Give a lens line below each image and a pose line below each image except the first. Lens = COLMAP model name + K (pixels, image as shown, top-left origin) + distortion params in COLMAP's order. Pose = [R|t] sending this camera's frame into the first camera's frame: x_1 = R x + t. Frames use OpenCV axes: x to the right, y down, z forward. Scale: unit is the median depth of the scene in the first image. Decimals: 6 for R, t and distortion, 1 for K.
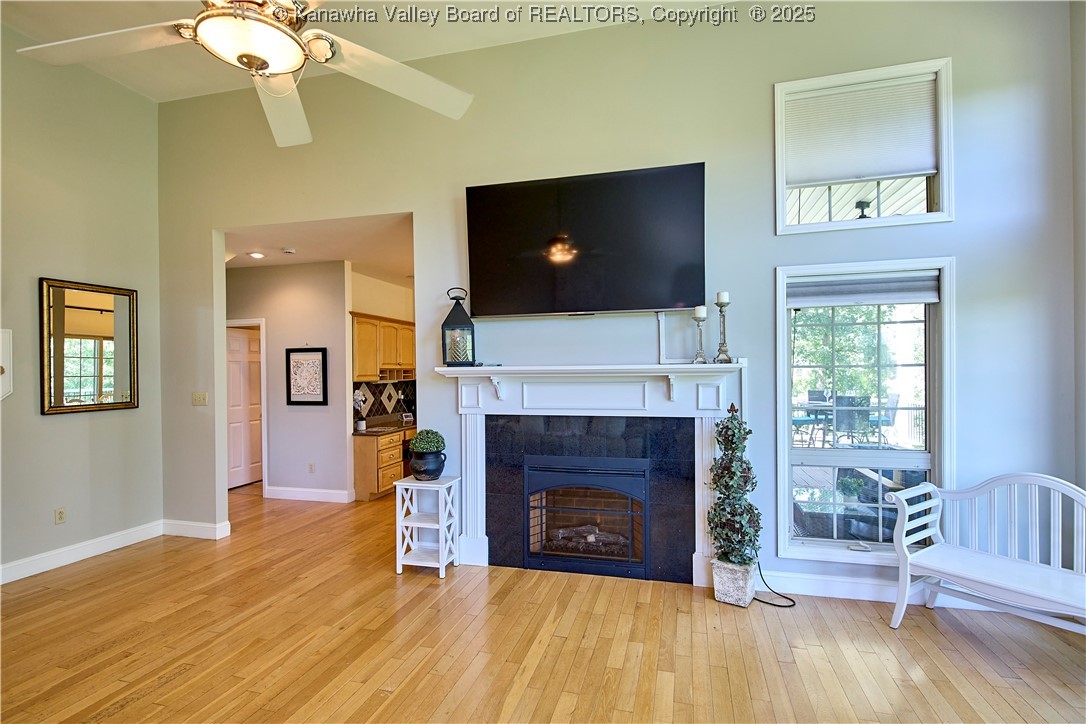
lens RADIAL K [[529.8, 0, 543.8], [0, 529.8, 375.6], [0, 0, 1]] dist [0.001852, -0.000695]
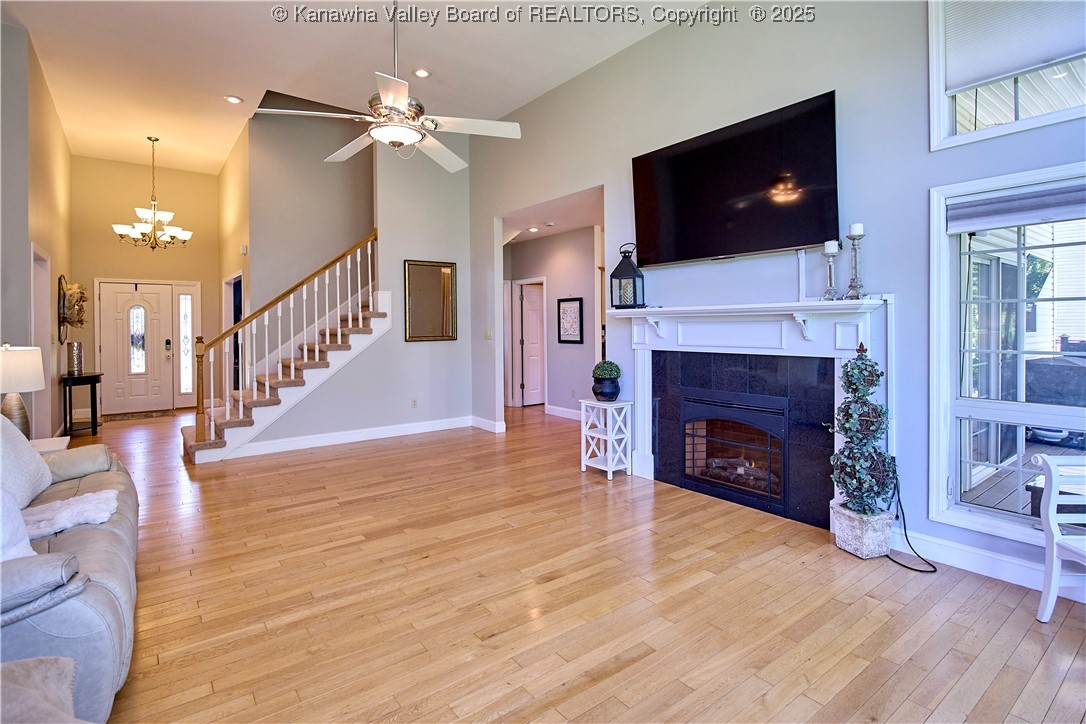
lens RADIAL K [[534.6, 0, 539.9], [0, 534.6, 333.9], [0, 0, 1]] dist [-0.001966, -0.000492]
pose [[0.791439, 0.012704, -0.611116, 0.427440], [-0.004576, 0.999879, 0.014860, 0.022604], [0.611231, -0.008964, 0.791401, -0.082847]]
